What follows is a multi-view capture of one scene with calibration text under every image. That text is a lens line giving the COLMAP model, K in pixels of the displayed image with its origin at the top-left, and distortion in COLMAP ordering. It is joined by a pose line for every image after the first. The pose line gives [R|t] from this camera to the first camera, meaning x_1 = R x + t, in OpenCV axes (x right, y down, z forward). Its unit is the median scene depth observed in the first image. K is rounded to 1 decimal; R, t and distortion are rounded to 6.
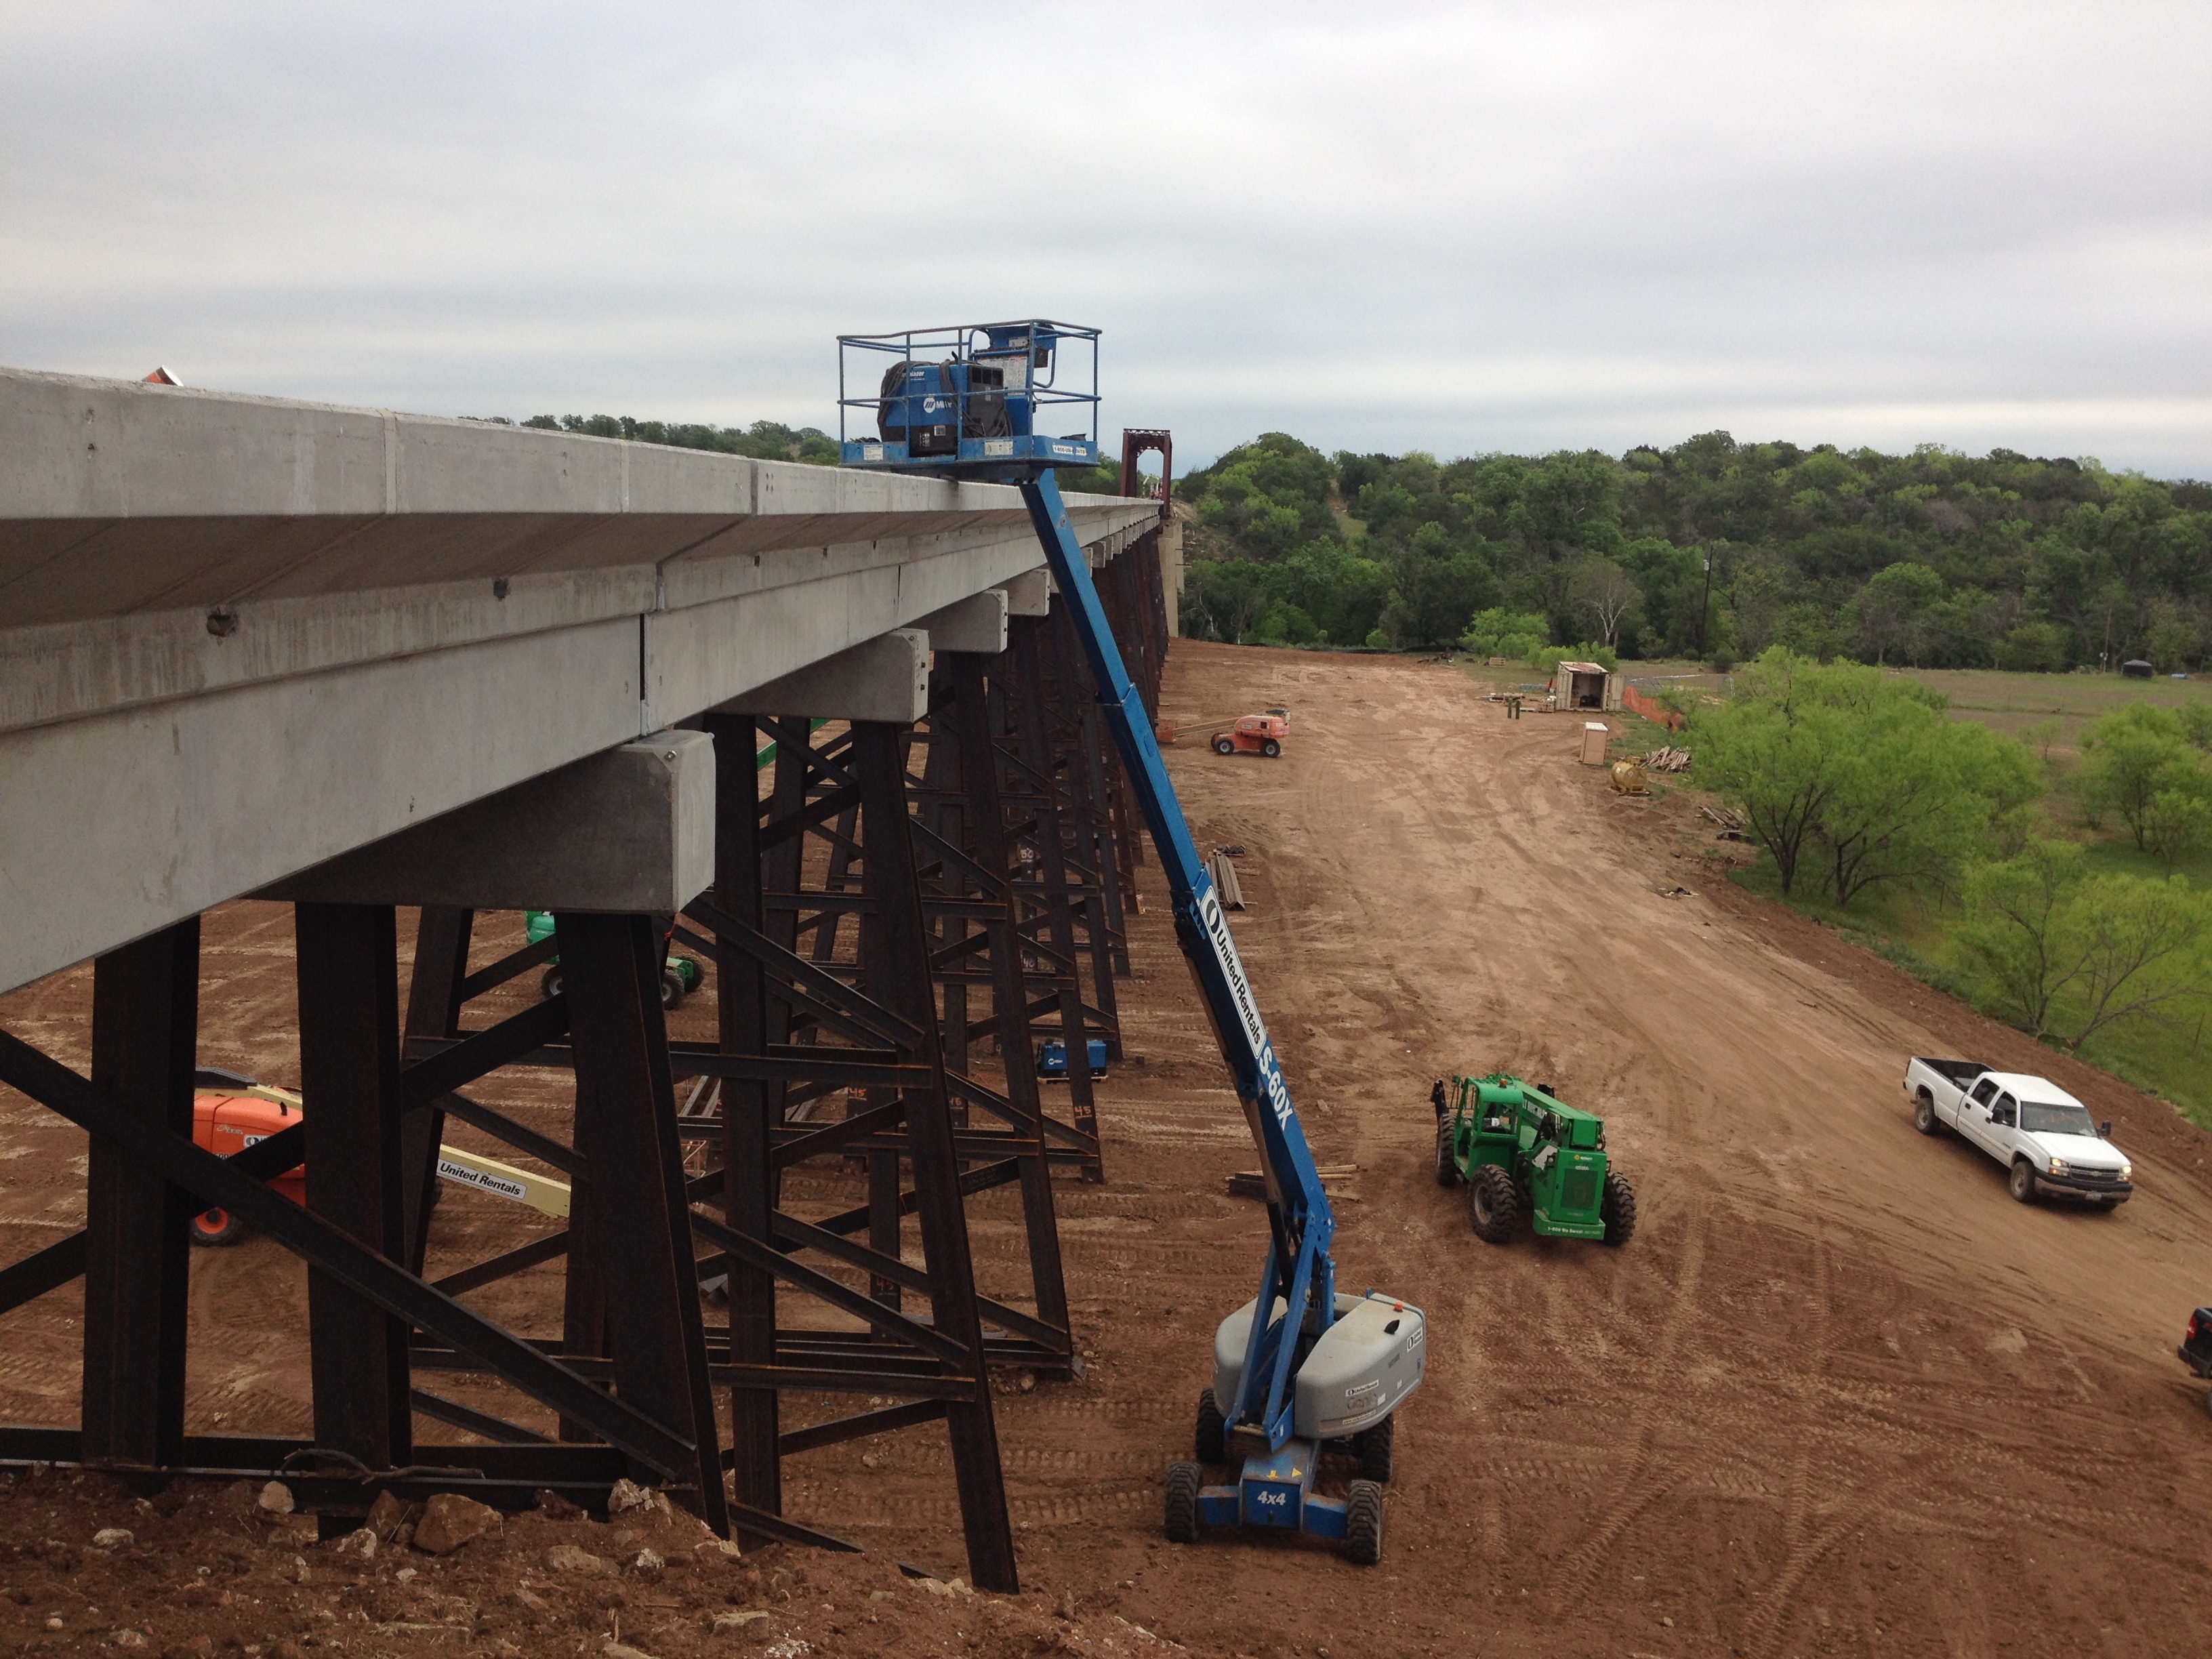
lens RADIAL K [[2045.7, 0, 1106.0], [0, 2045.7, 829.5], [0, 0, 1]] dist [0.134192, -0.245259]
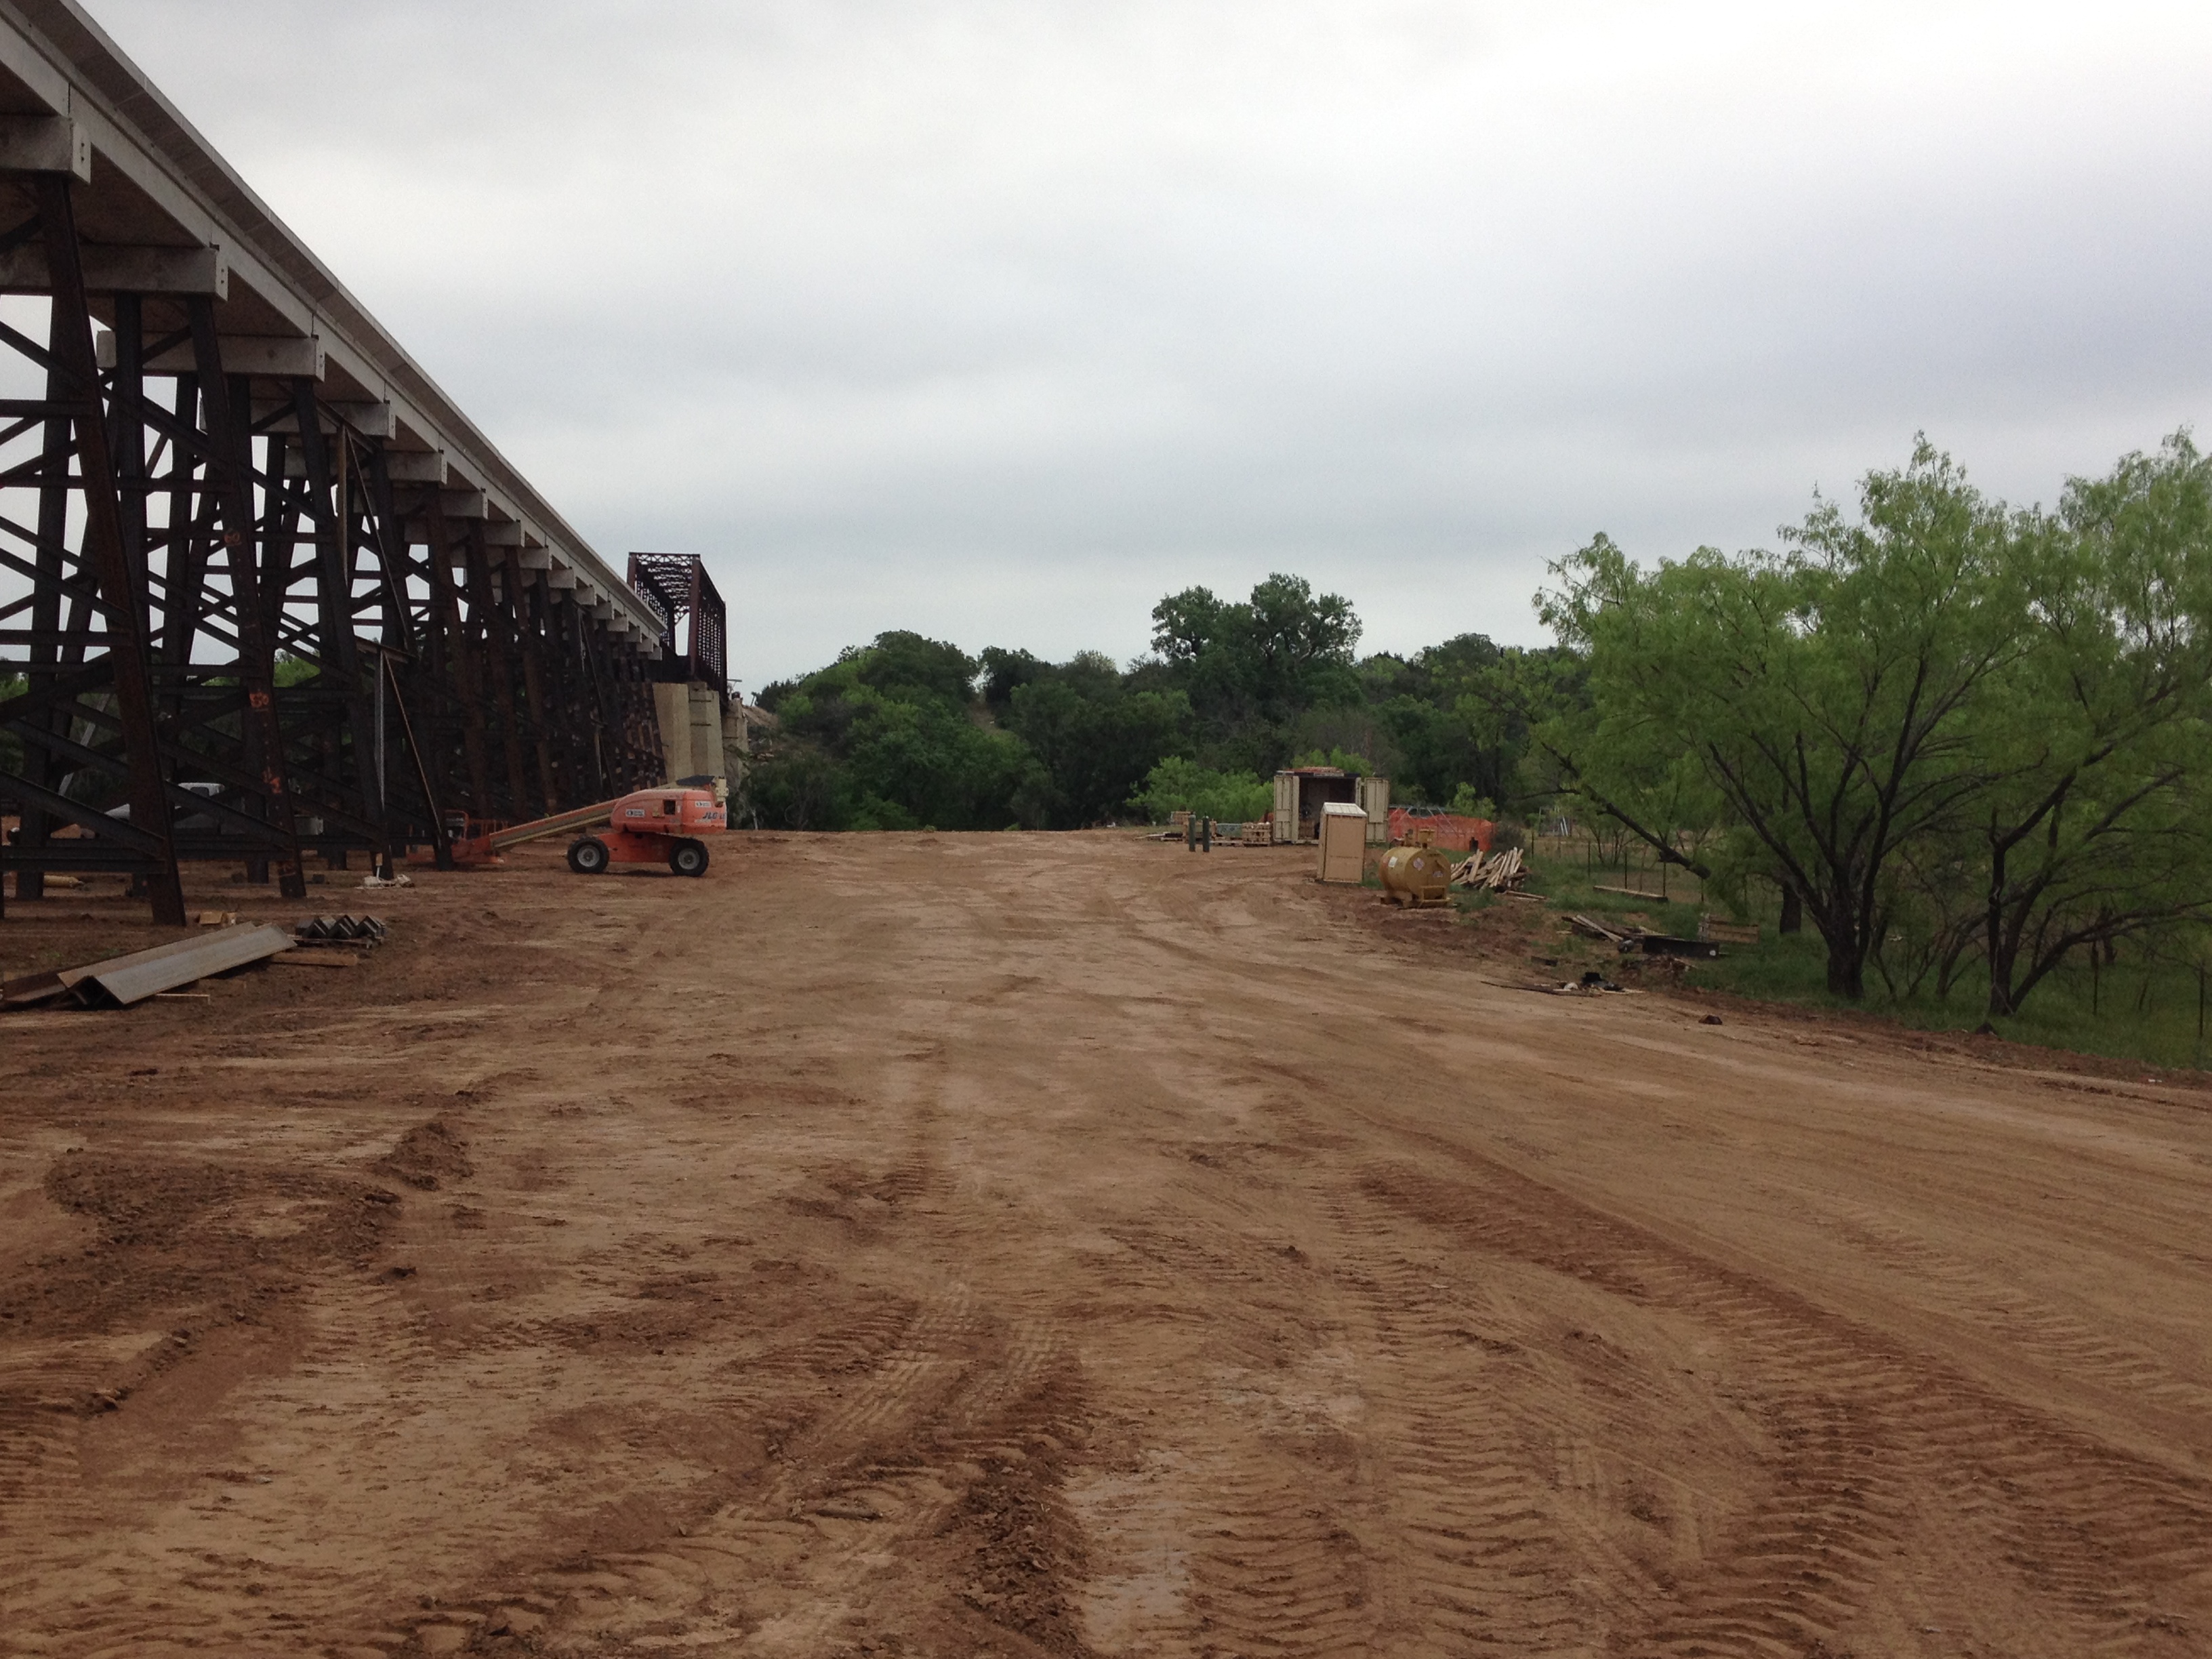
lens RADIAL K [[2854.8, 0, 1106.0], [0, 2854.8, 829.5], [0, 0, 1]] dist [0.160428, 0.002905]
pose [[0.988011, -0.032652, 0.150893, 0.076408], [0.050550, 0.991922, -0.116341, 0.036881], [-0.145875, 0.122574, 0.981680, 0.330658]]
